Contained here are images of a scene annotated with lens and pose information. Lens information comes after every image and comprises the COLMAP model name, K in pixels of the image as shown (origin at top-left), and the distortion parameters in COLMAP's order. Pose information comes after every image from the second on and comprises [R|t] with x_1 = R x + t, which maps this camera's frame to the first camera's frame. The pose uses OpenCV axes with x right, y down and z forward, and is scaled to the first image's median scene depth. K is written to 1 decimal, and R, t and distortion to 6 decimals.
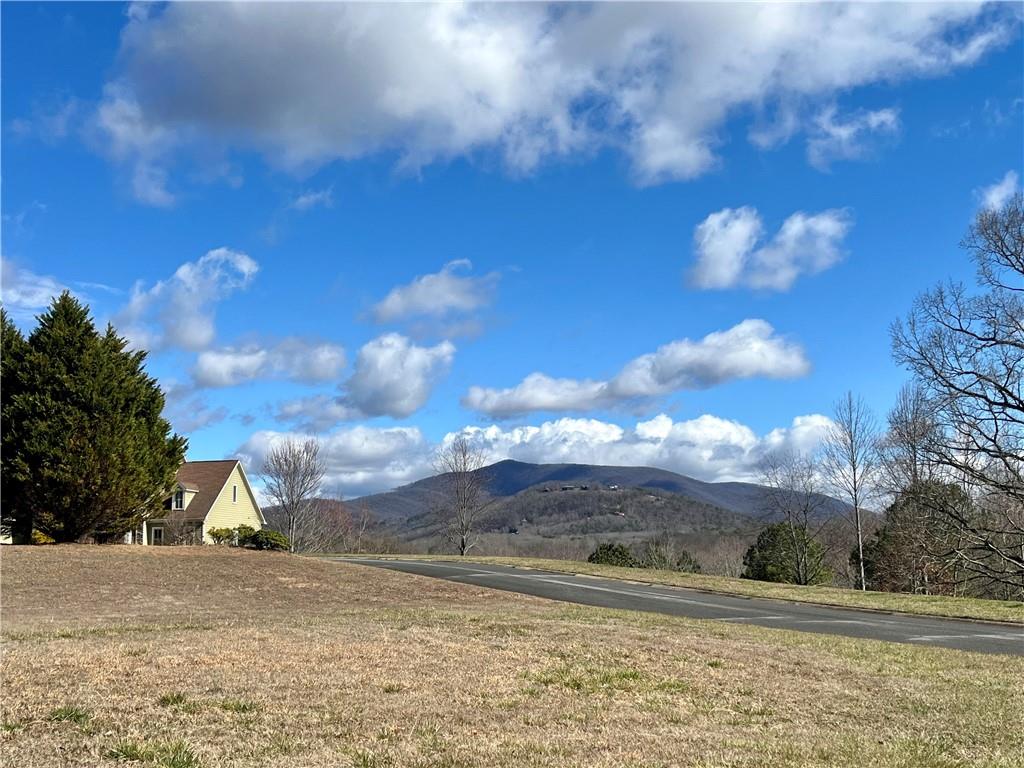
lens RADIAL K [[1339.6, 0, 521.9], [0, 1339.6, 375.8], [0, 0, 1]] dist [0.072608, 0.000000]
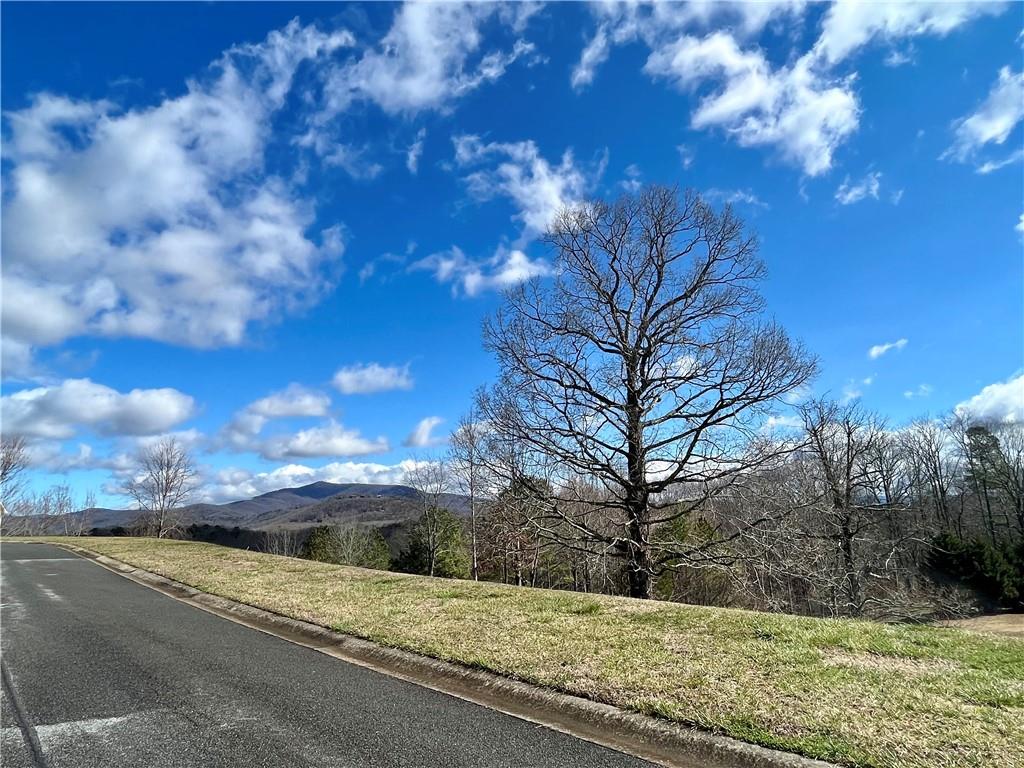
lens RADIAL K [[642.6, 0, 517.4], [0, 642.6, 382.3], [0, 0, 1]] dist [-0.004937, 0.000090]
pose [[0.971371, 0.030982, 0.235540, 0.139832], [-0.007674, 0.995035, -0.099233, 0.053521], [-0.237445, 0.094585, 0.966785, 0.373588]]
